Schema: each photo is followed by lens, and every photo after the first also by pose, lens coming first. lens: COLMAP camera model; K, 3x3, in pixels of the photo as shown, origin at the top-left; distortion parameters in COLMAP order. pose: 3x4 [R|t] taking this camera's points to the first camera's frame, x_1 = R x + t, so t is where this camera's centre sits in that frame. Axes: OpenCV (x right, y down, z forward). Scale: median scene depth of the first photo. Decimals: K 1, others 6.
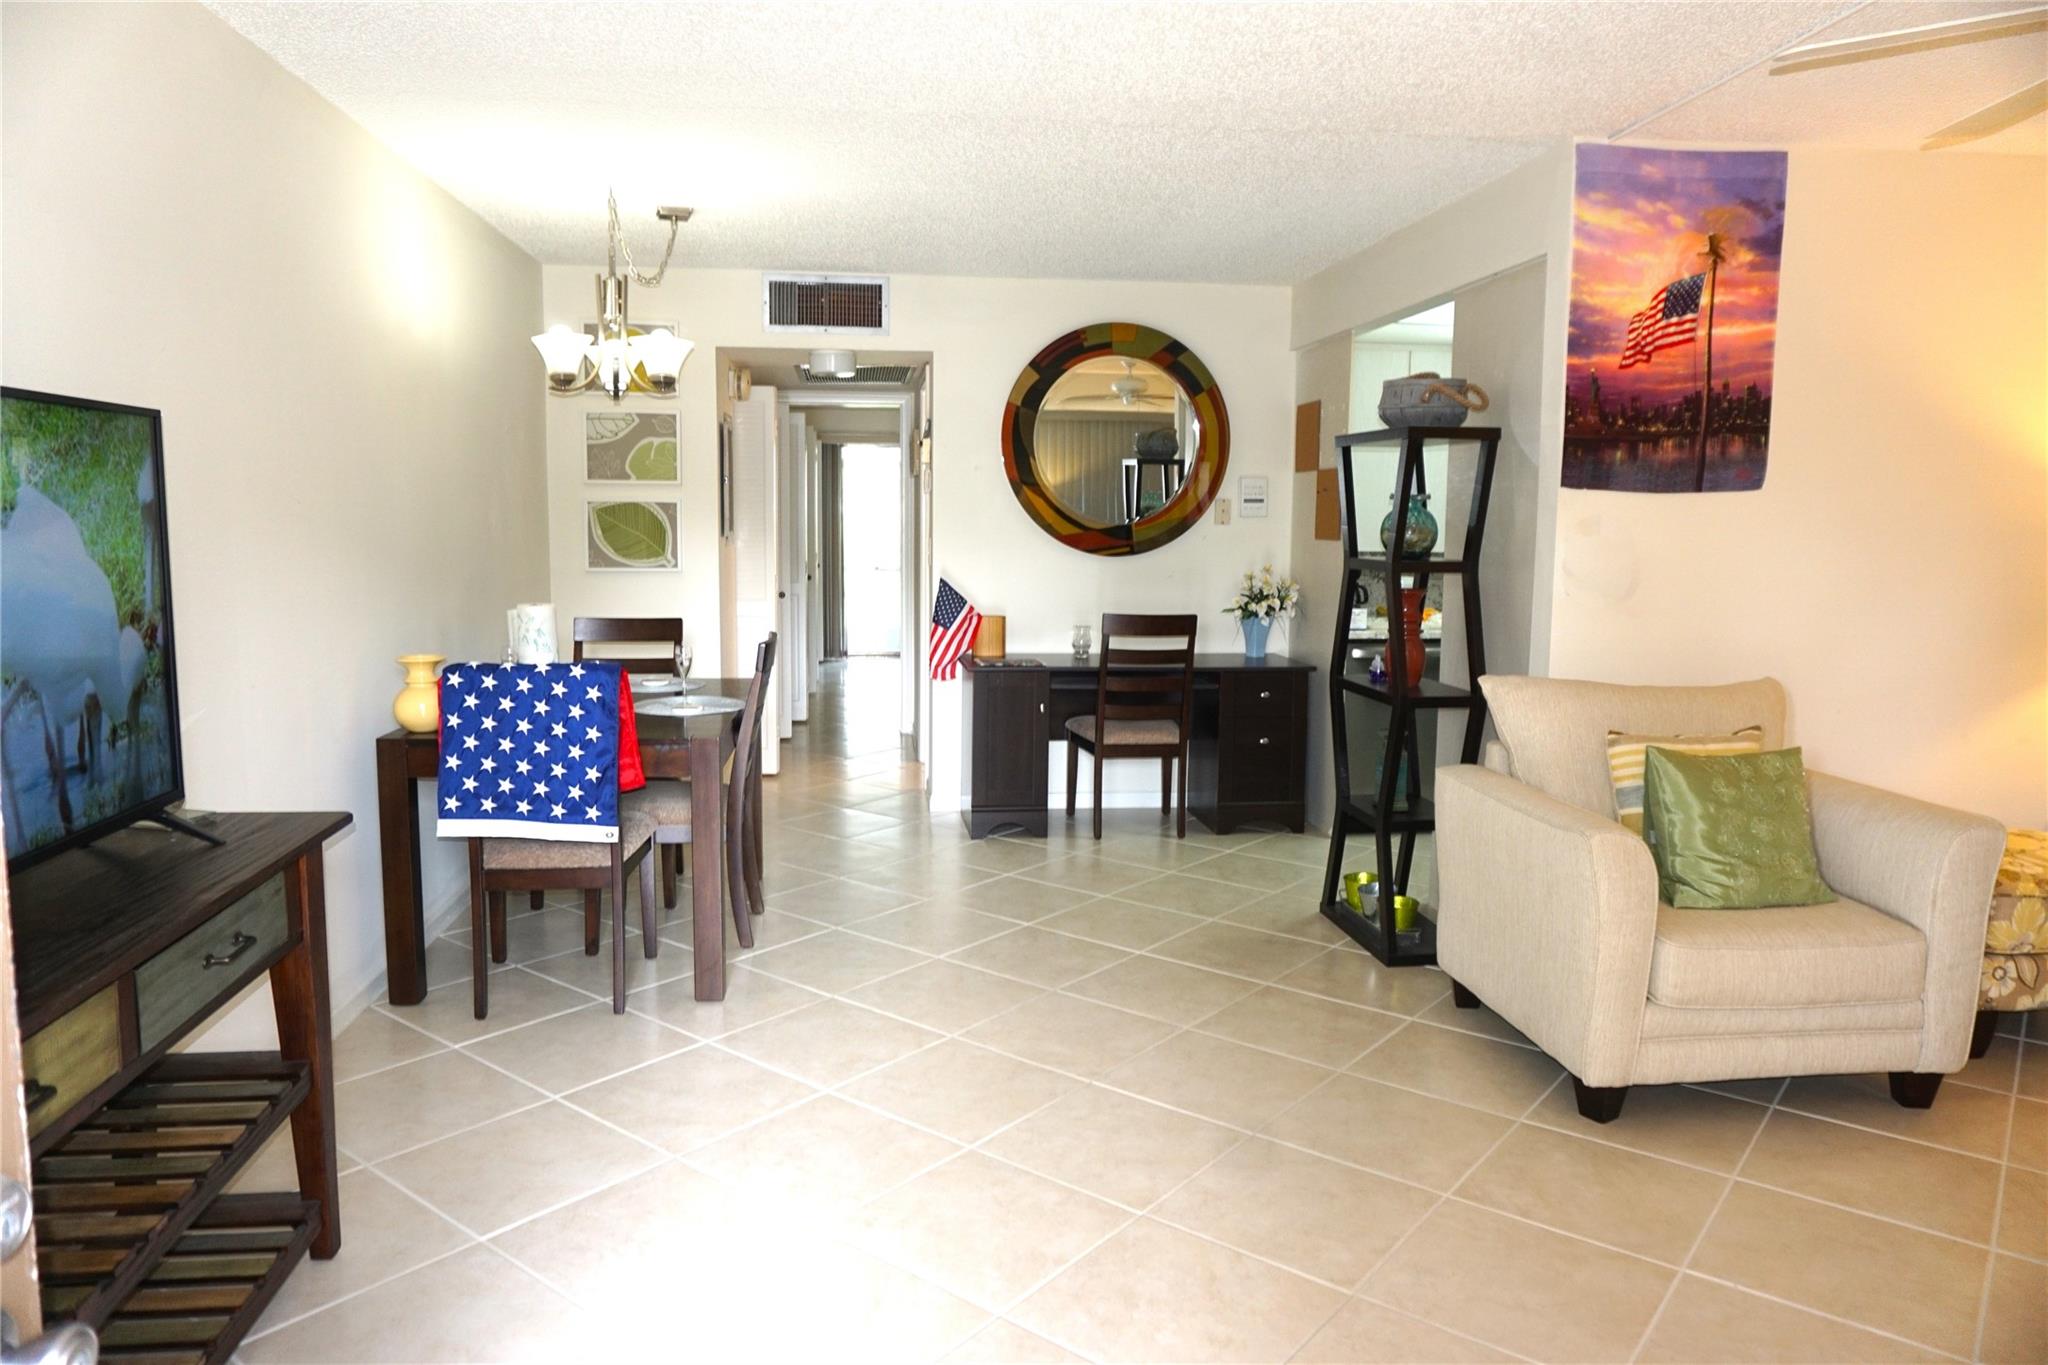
lens RADIAL K [[1397.2, 0, 1024.0], [0, 1397.2, 682.5], [0, 0, 1]] dist [-0.039627, 0.039853]
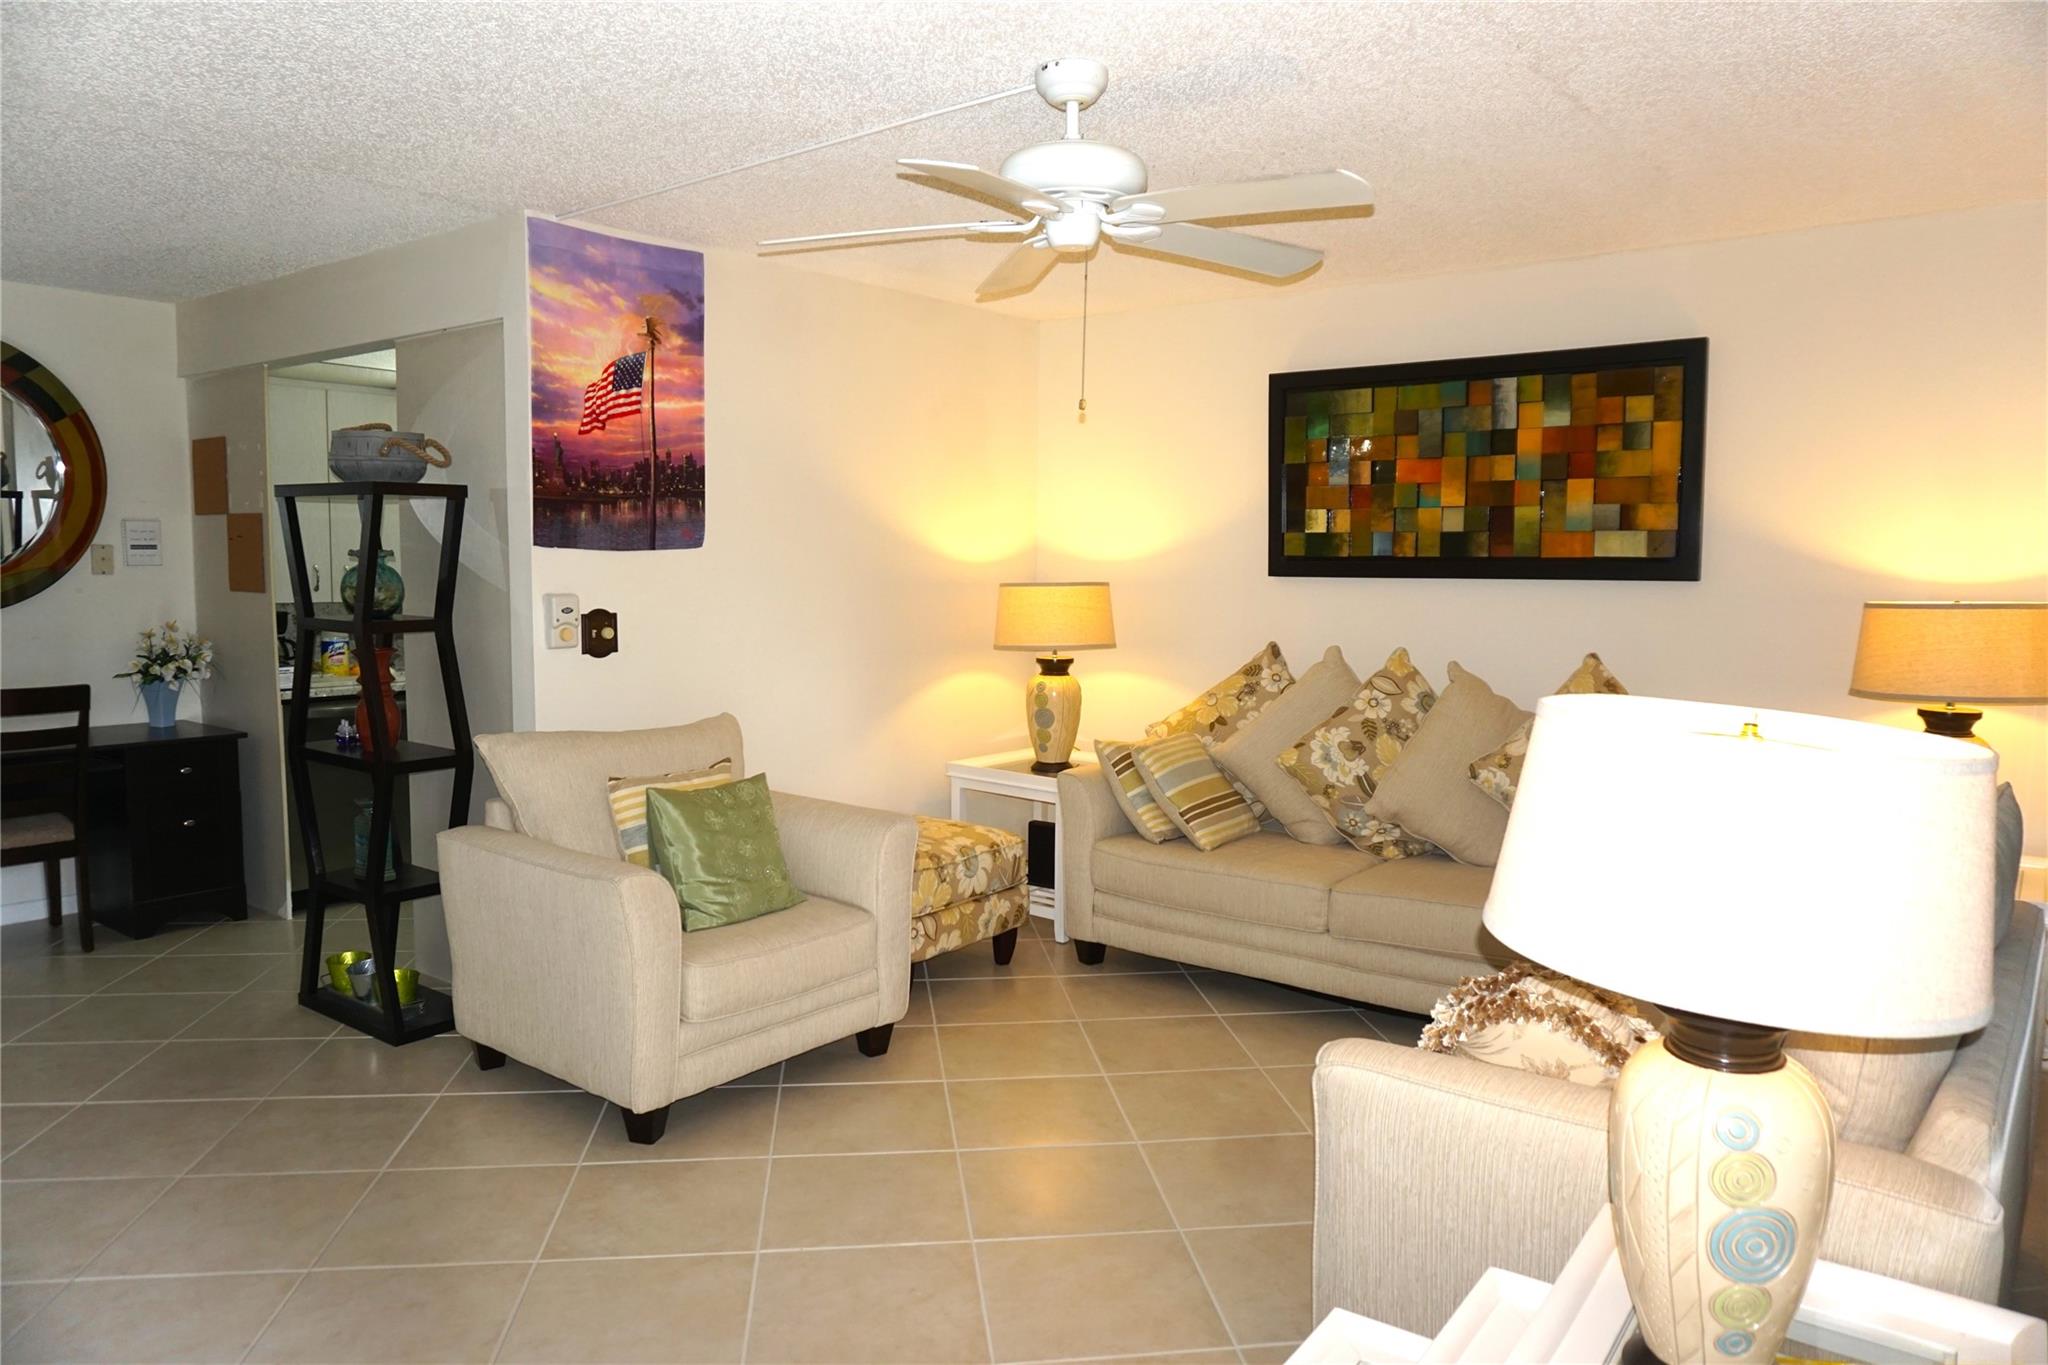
lens RADIAL K [[1397.2, 0, 1024.0], [0, 1397.2, 682.5], [0, 0, 1]] dist [-0.039627, 0.039853]
pose [[0.698837, -0.069027, 0.711942, -0.104267], [0.076723, 0.996824, 0.021338, -0.033721], [-0.711154, 0.039711, 0.701914, 0.018420]]
